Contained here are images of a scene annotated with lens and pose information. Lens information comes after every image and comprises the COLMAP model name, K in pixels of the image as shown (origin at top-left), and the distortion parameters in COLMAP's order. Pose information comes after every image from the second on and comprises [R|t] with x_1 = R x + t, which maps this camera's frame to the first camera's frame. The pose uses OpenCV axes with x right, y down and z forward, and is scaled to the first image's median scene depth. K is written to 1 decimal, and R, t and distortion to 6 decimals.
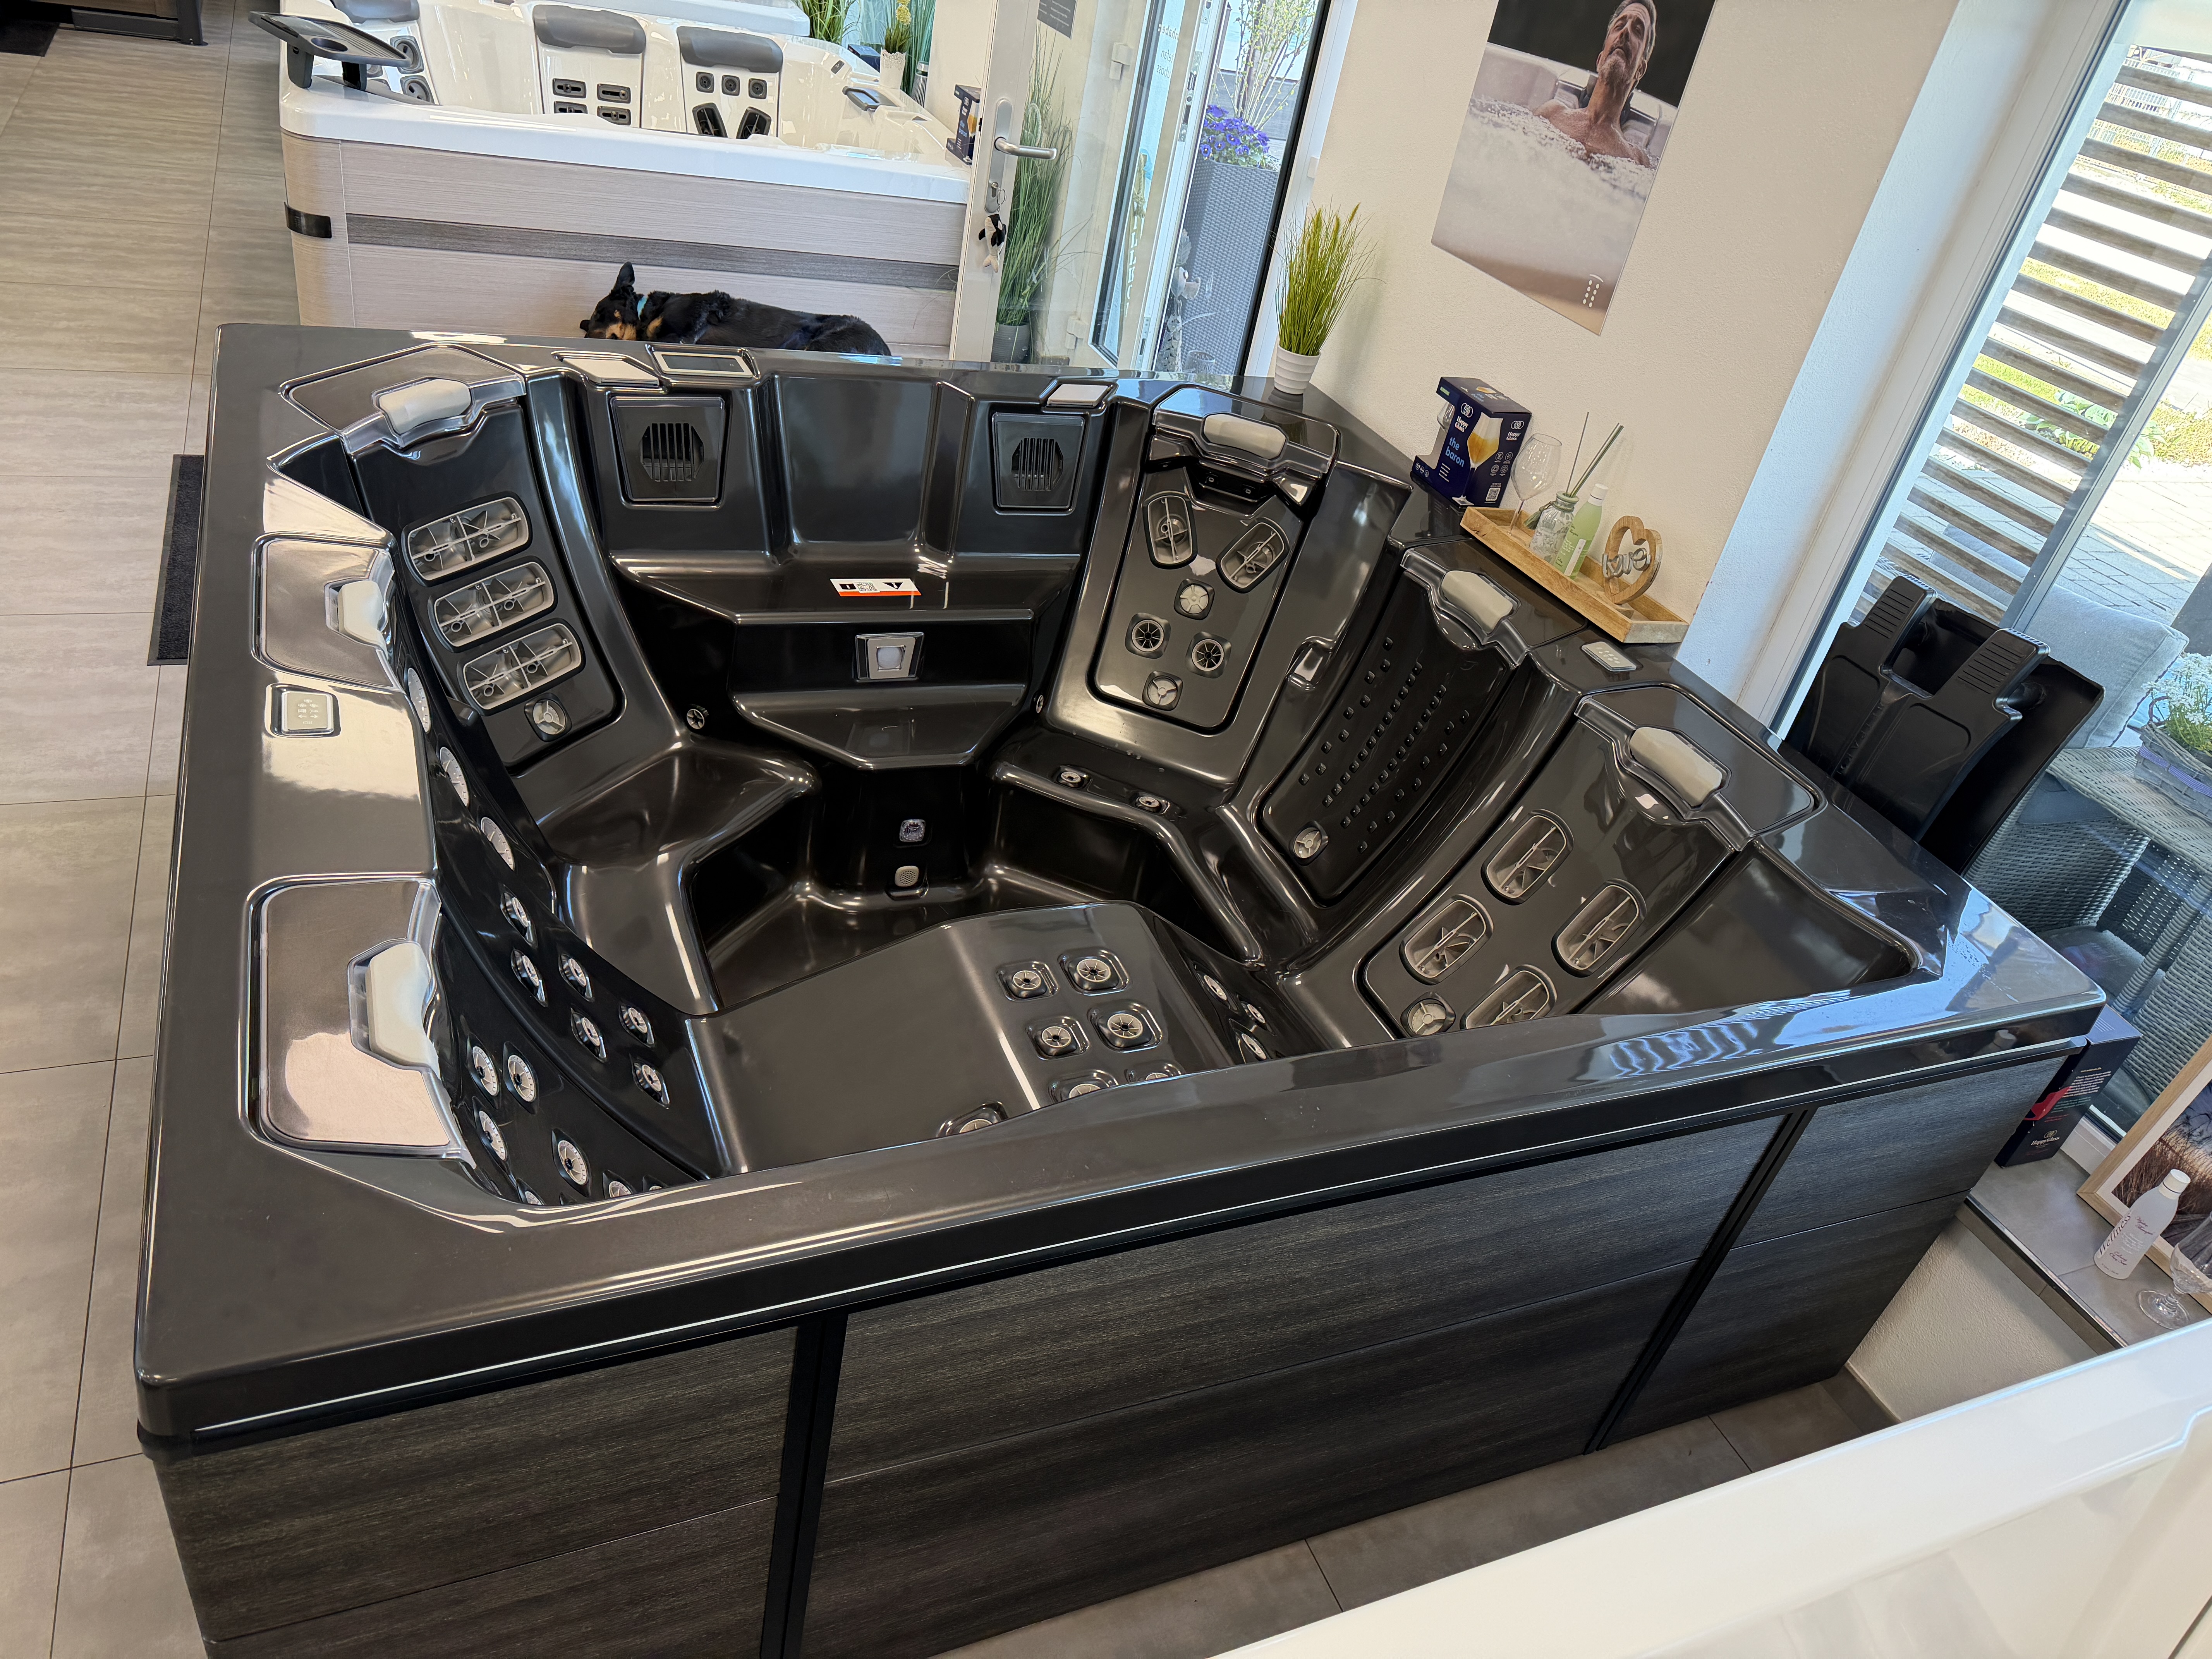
lens RADIAL K [[1562.7, 0, 1089.0], [0, 1562.7, 826.3], [0, 0, 1]] dist [-0.011153, -0.010330]
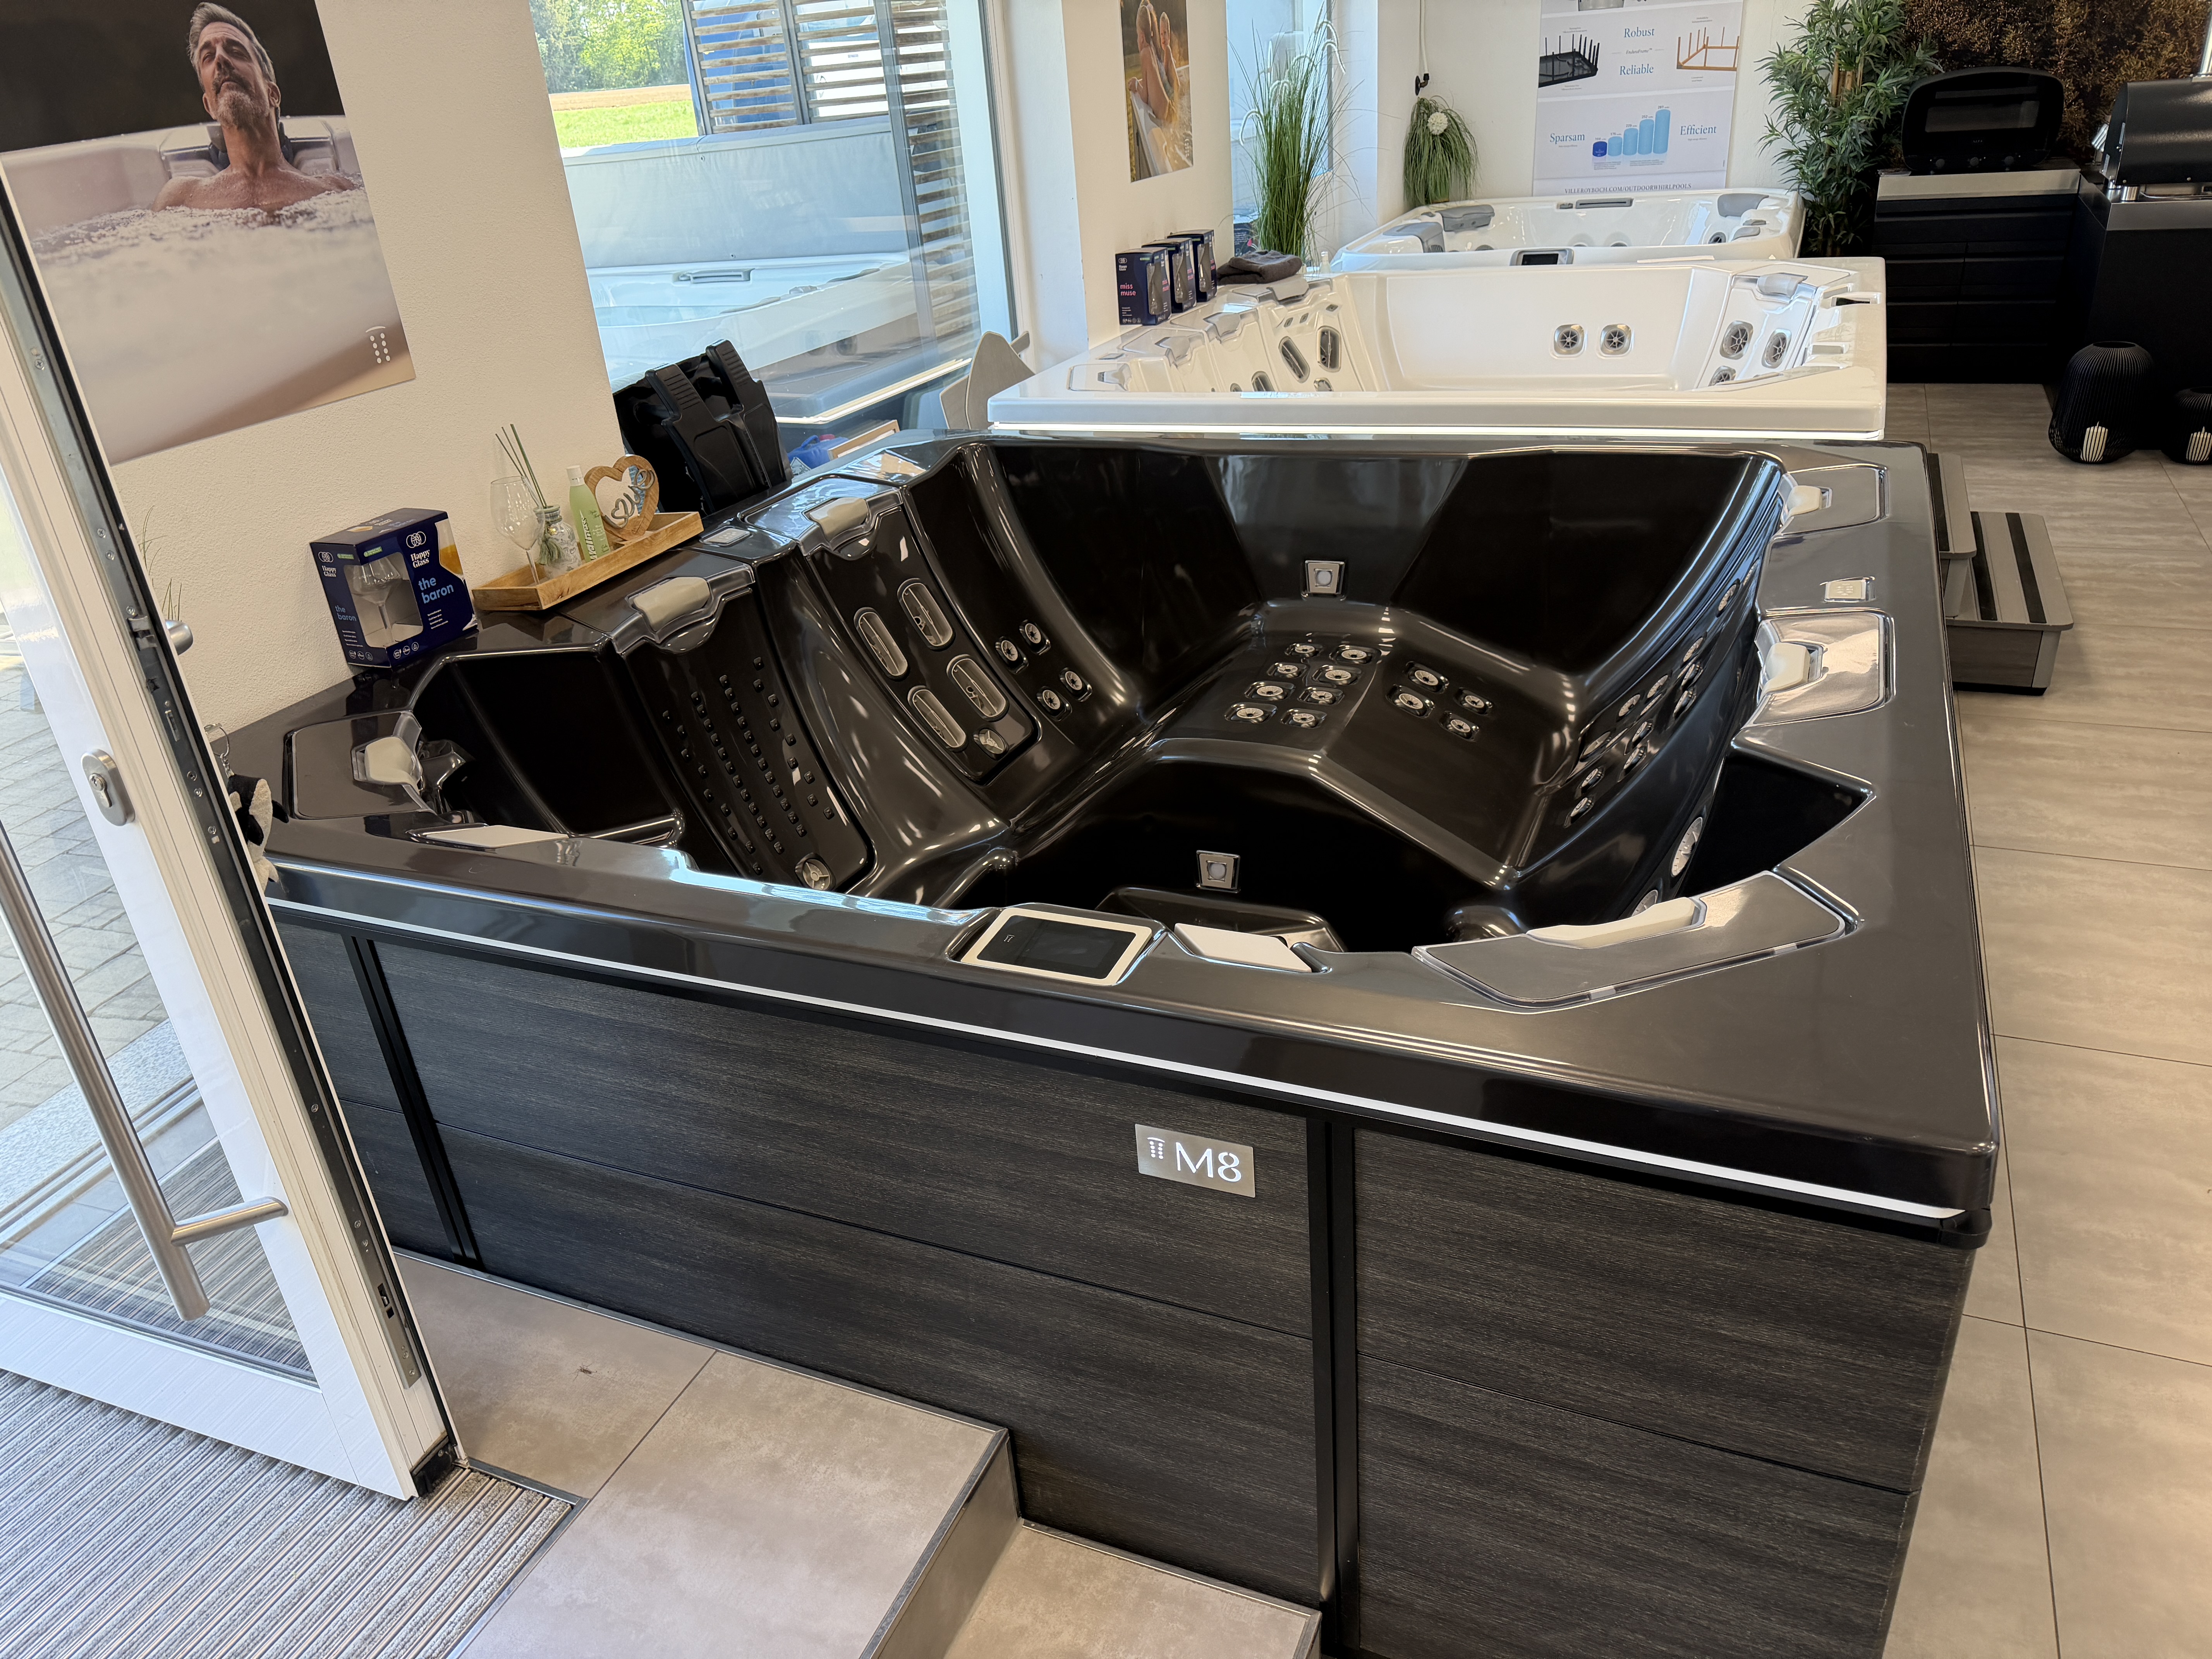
lens RADIAL K [[1562.7, 0, 1098.1], [0, 1562.7, 841.1], [0, 0, 1]] dist [-0.011153, -0.010330]
pose [[-0.675362, -0.445913, 0.587407, -0.587771], [0.370952, 0.483007, 0.793157, -0.766693], [-0.637401, 0.753569, -0.160792, 1.124276]]
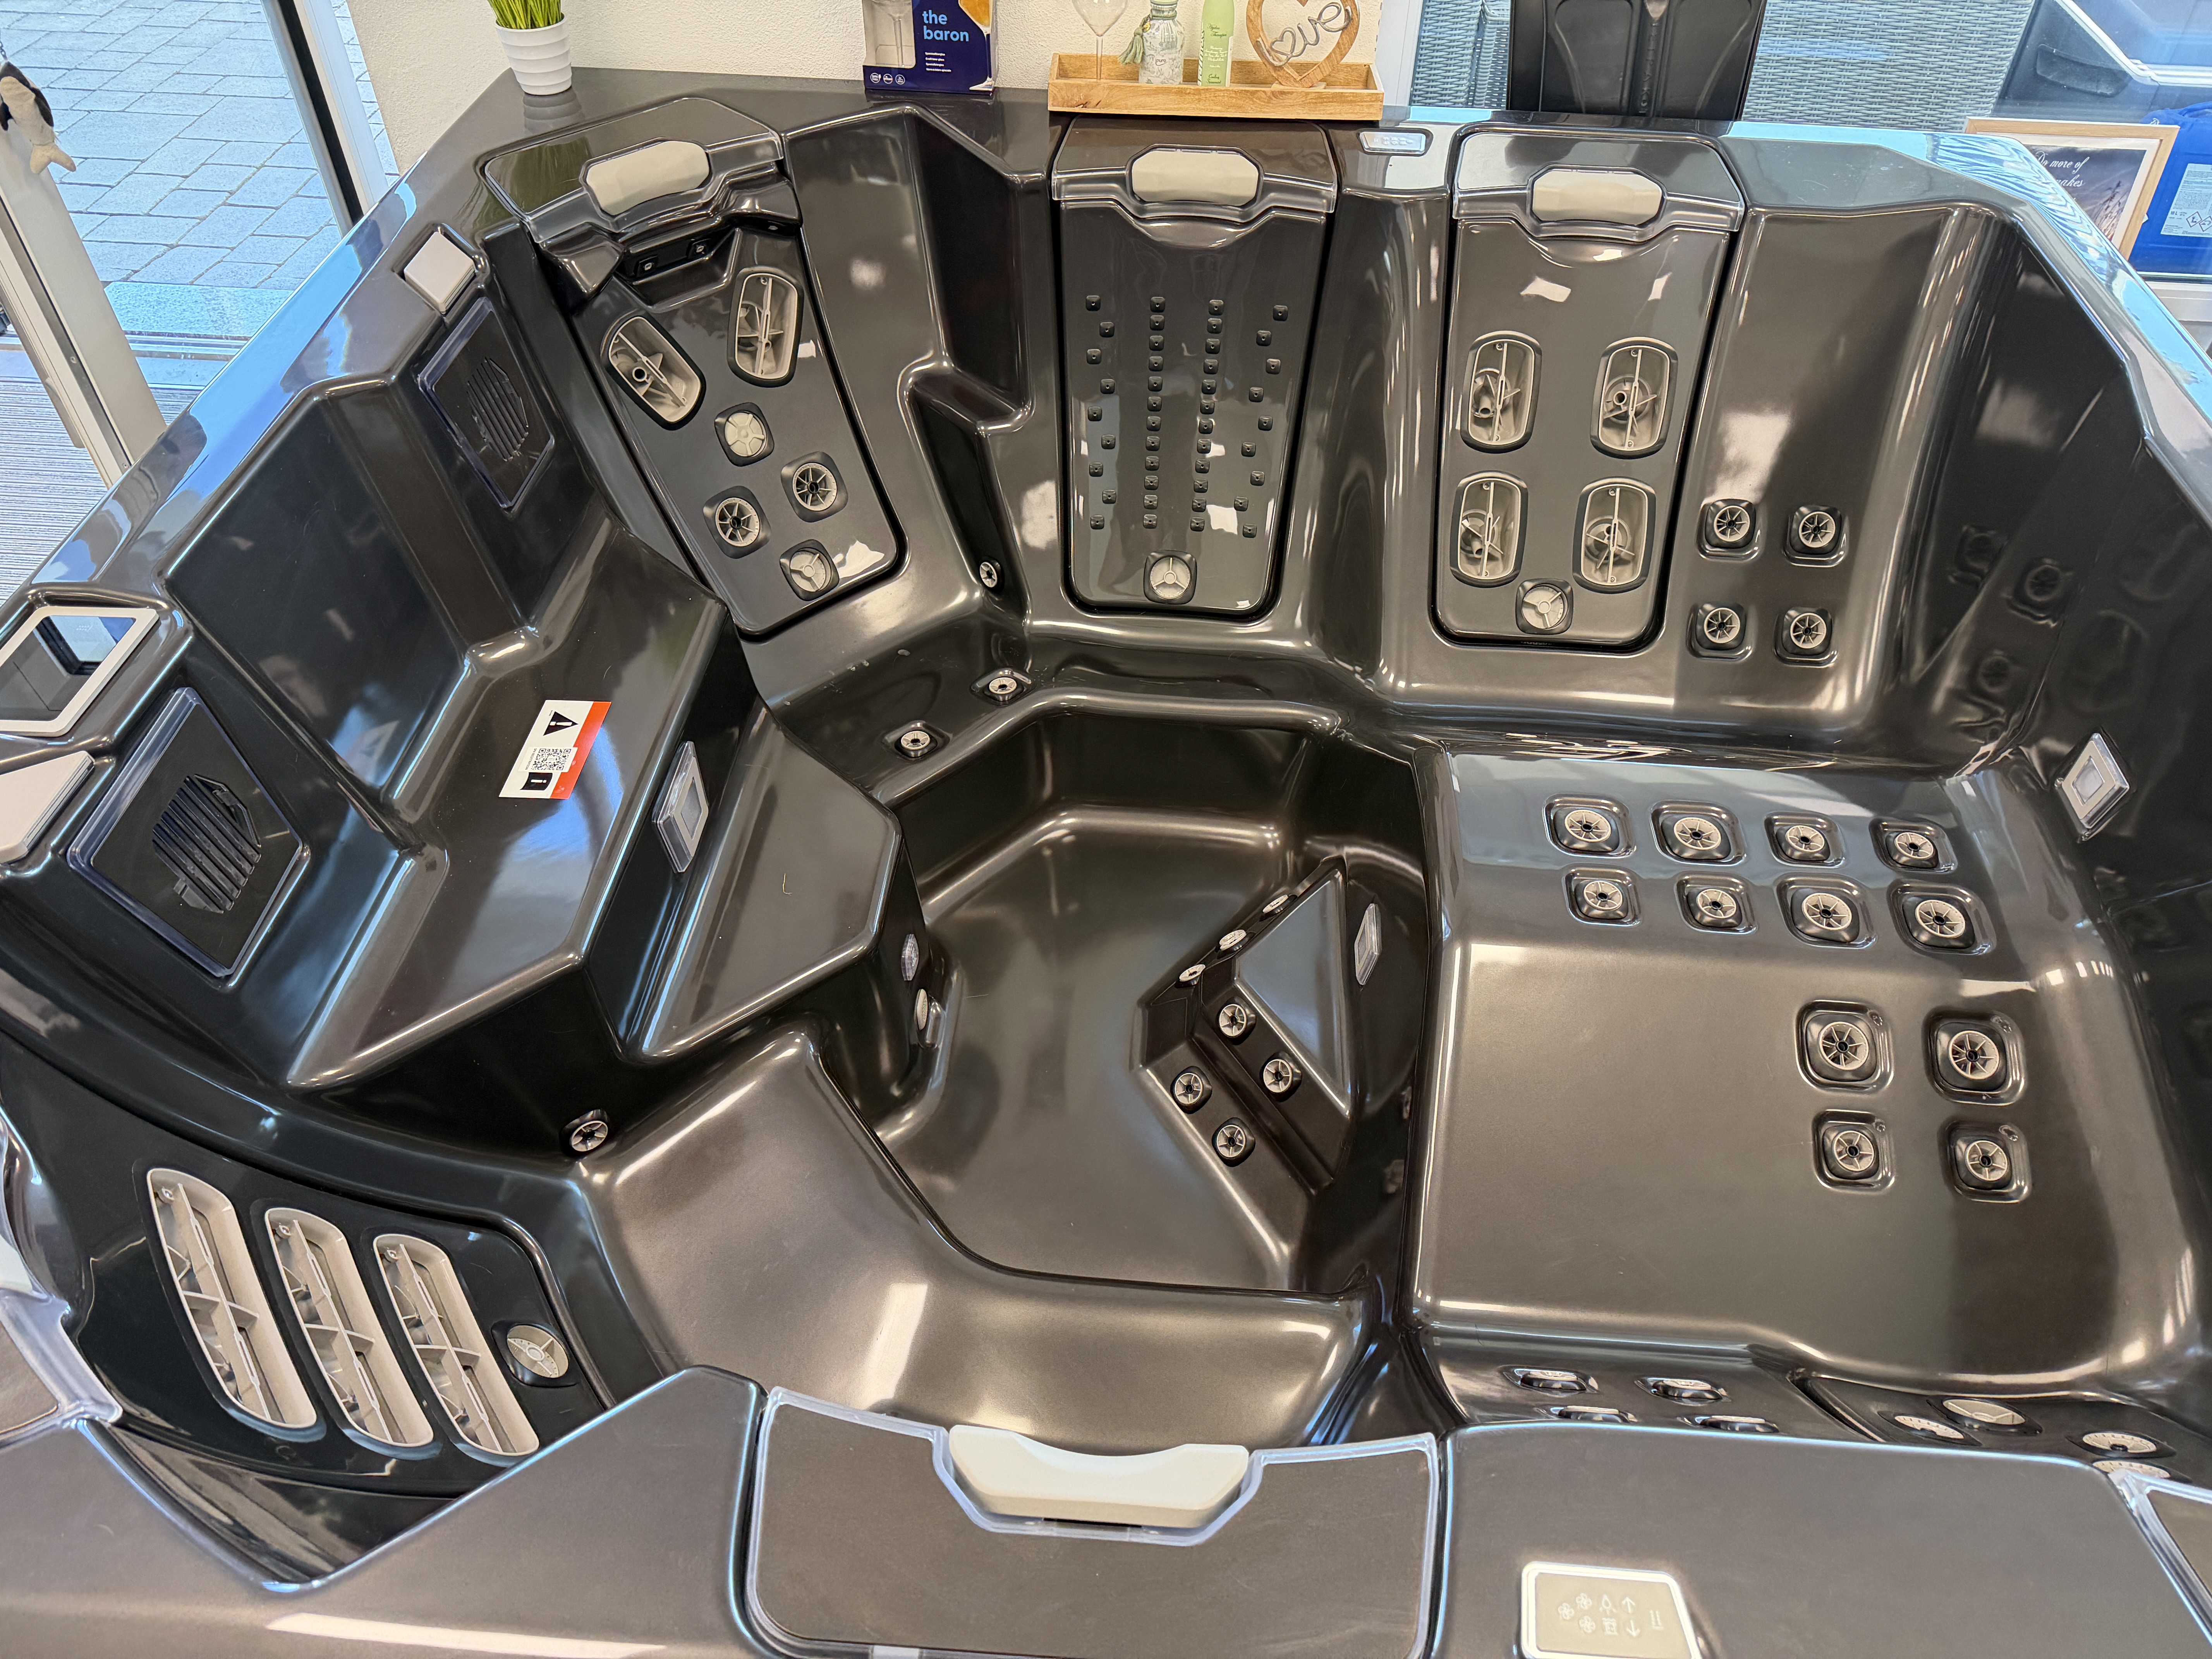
lens RADIAL K [[1562.7, 0, 1100.3], [0, 1562.7, 812.0], [0, 0, 1]] dist [-0.011153, -0.010330]
pose [[0.457619, -0.737475, 0.496705, -0.386198], [0.550261, 0.673697, 0.493300, -0.344738], [-0.698425, 0.047574, 0.714100, 0.514534]]
